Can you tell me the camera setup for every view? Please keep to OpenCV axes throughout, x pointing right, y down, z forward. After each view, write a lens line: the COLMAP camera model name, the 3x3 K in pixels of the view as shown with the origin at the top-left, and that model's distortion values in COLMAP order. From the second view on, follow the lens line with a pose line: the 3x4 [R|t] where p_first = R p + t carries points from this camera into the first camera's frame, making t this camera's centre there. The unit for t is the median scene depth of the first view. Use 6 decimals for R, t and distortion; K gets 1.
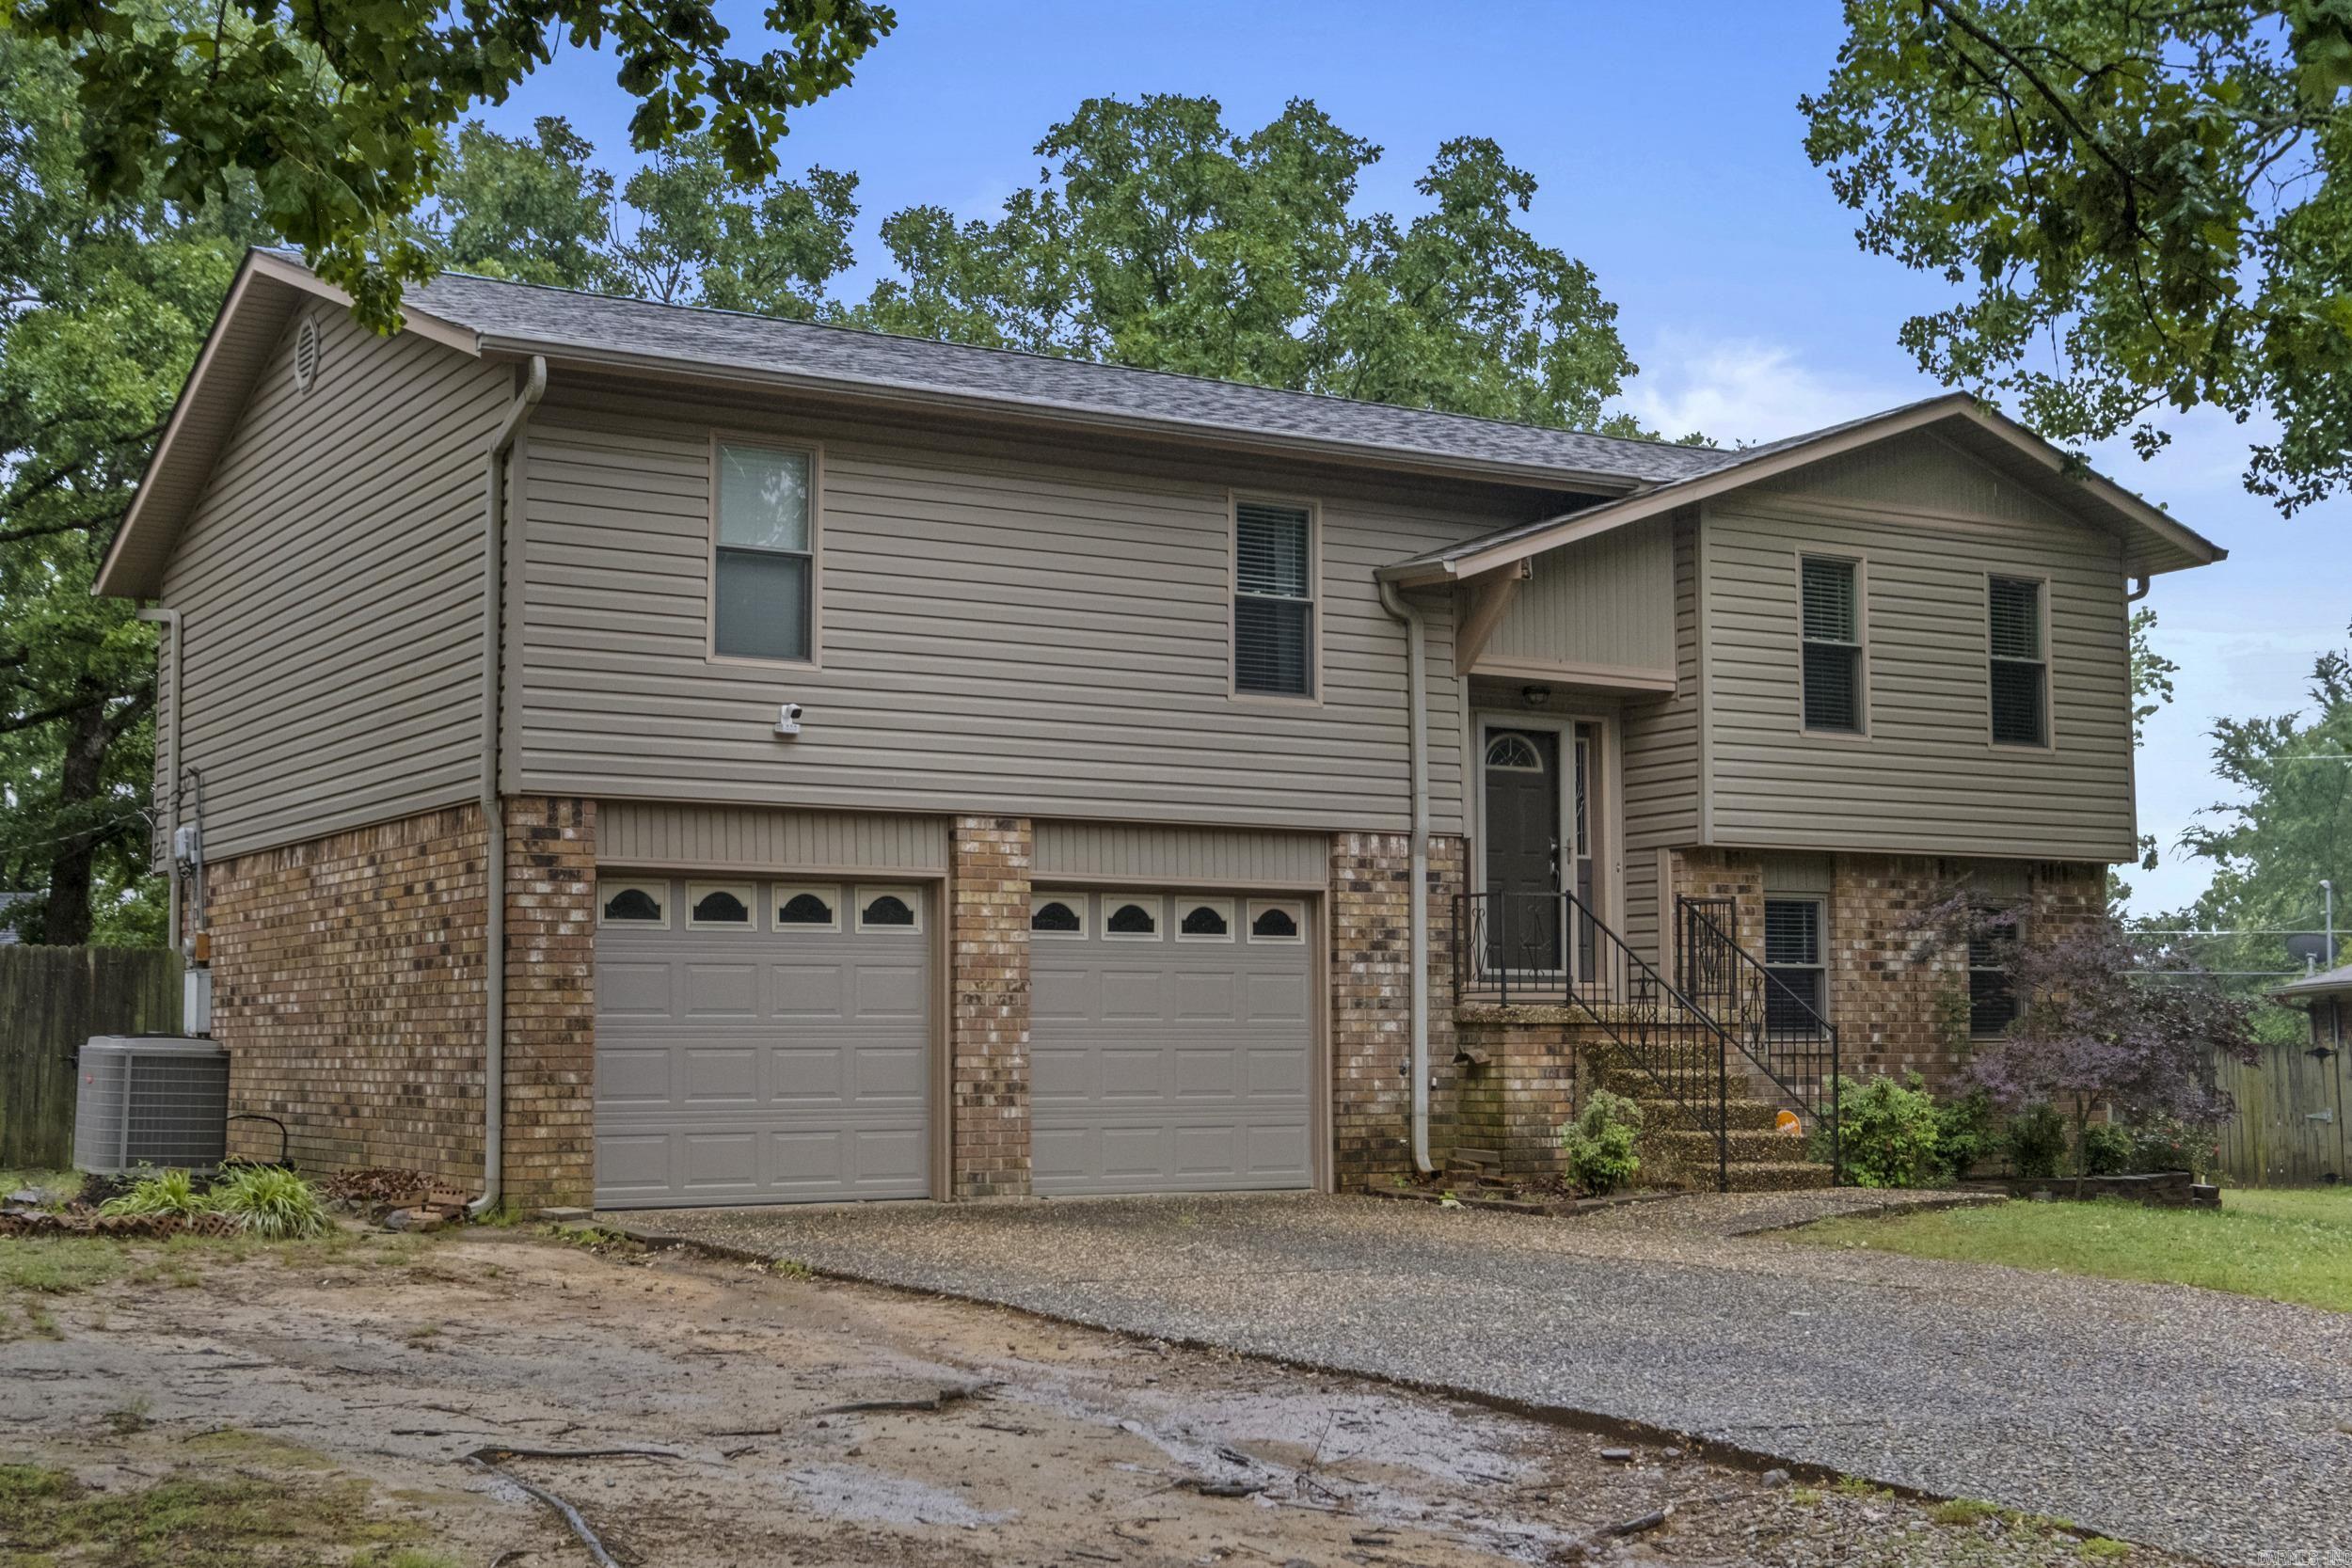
lens RADIAL K [[2436.9, 0, 1175.7], [0, 2436.9, 740.9], [0, 0, 1]] dist [-0.066816, 0.000000]
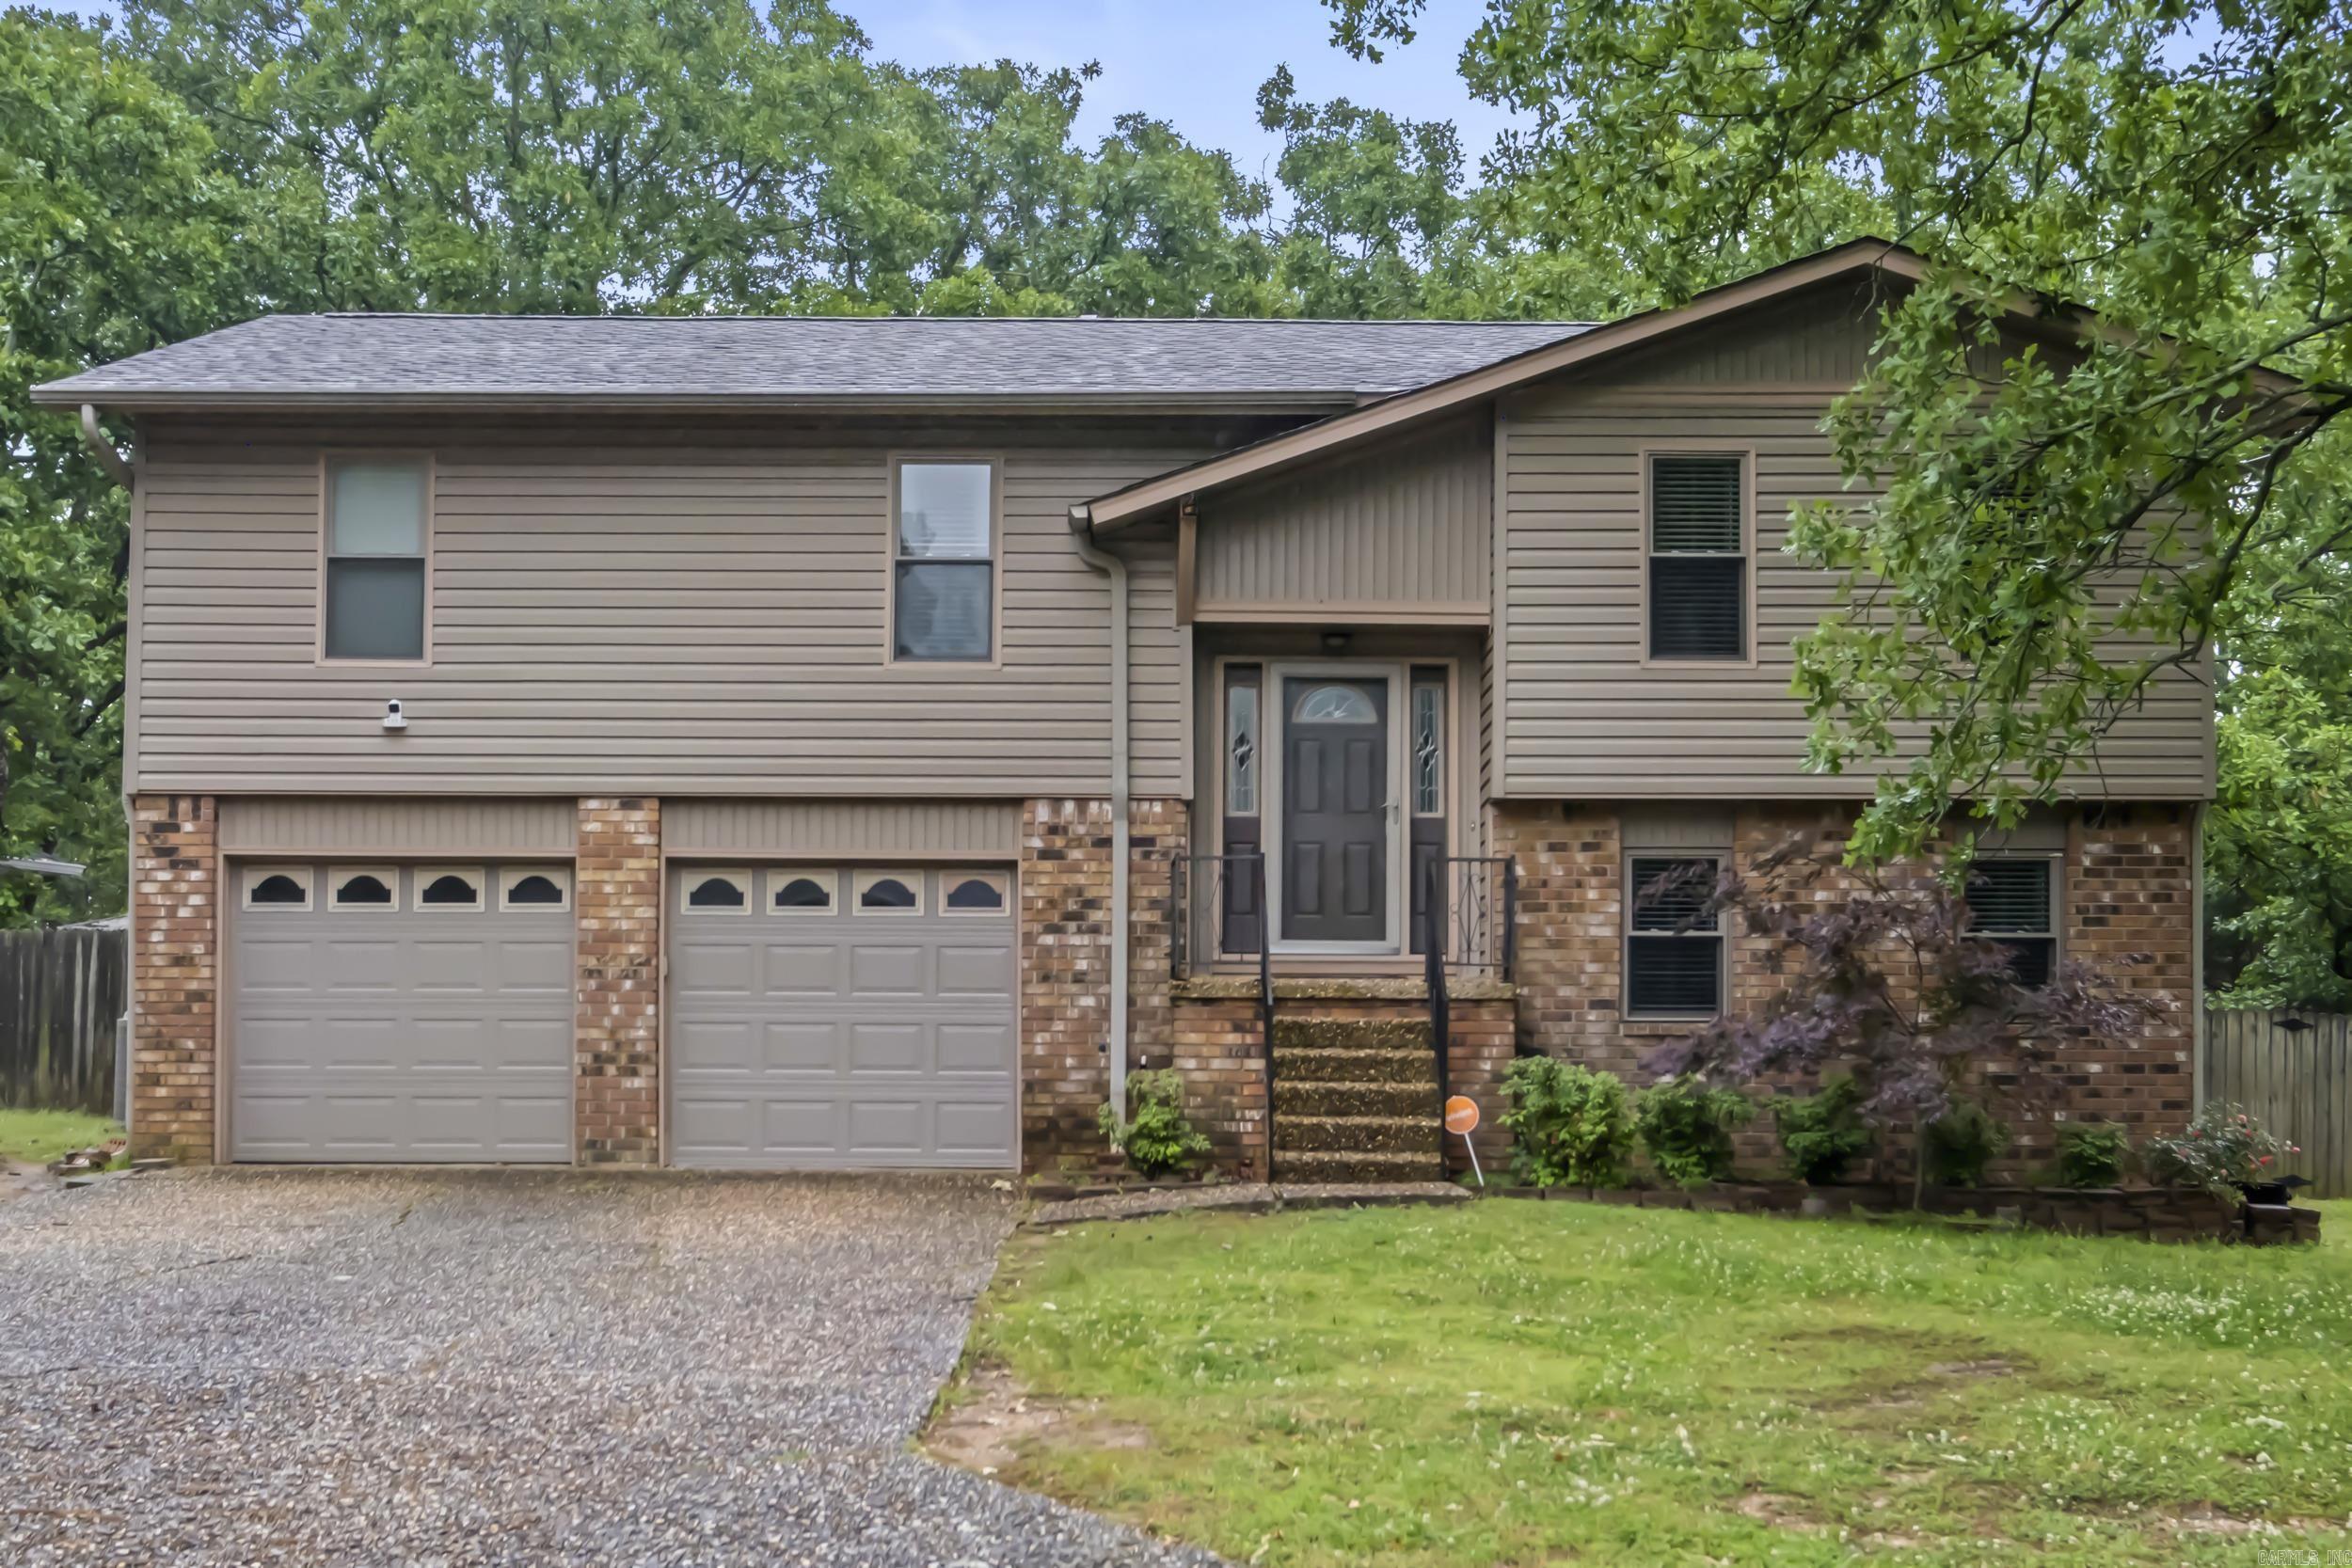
lens RADIAL K [[2322.1, 0, 1176.7], [0, 2322.1, 842.3], [0, 0, 1]] dist [-0.048218, 0.000000]
pose [[0.893986, -0.031418, -0.446992, 0.531177], [0.050297, 0.998271, 0.030427, 0.030036], [0.445263, -0.049684, 0.894021, 0.211302]]
